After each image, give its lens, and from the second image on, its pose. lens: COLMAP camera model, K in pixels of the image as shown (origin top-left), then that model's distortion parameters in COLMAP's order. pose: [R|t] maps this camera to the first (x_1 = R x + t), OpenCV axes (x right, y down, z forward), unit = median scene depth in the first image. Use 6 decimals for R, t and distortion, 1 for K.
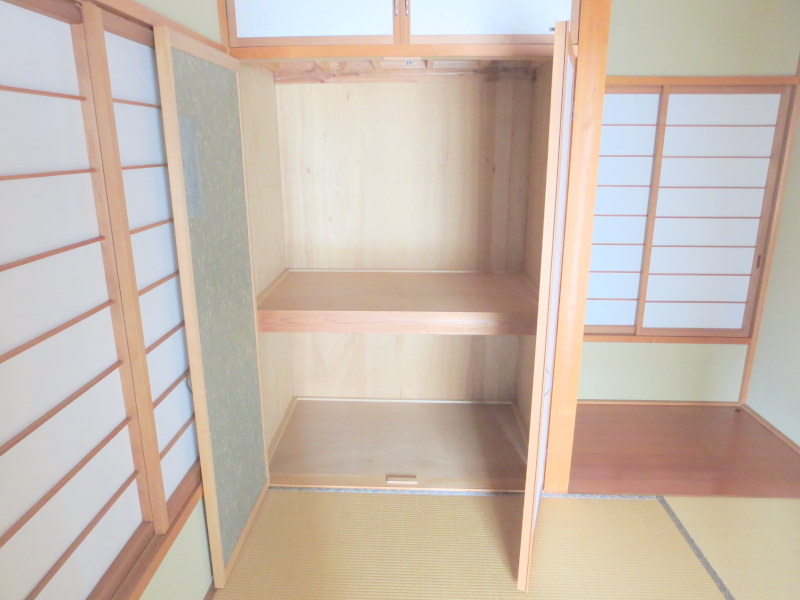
lens RADIAL K [[565.6, 0, 400.4], [0, 565.6, 300.1], [0, 0, 1]] dist [0.014070, -0.002821]
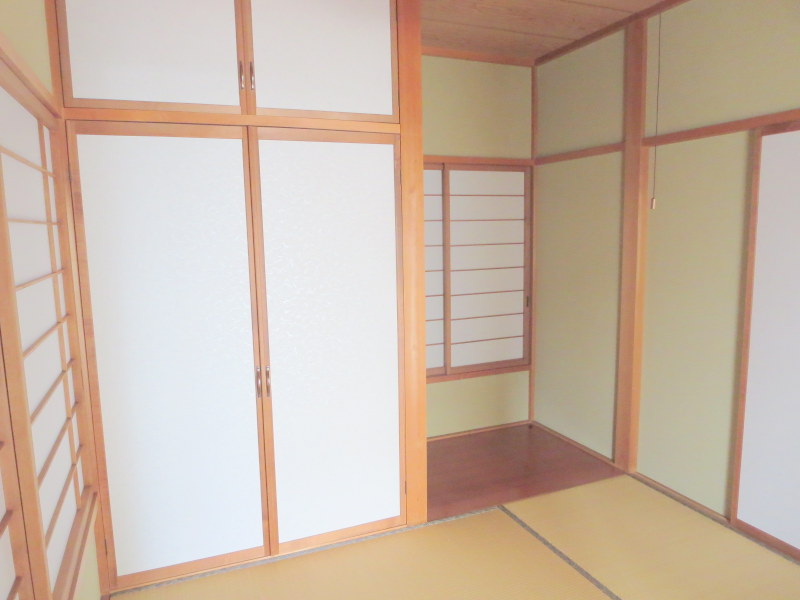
lens RADIAL K [[565.6, 0, 400.3], [0, 565.6, 300.0], [0, 0, 1]] dist [0.014070, -0.002821]
pose [[0.912271, -0.072998, 0.403030, -0.122952], [0.127174, 0.985840, -0.109304, 0.028384], [-0.389344, 0.150970, 0.908636, -0.017071]]
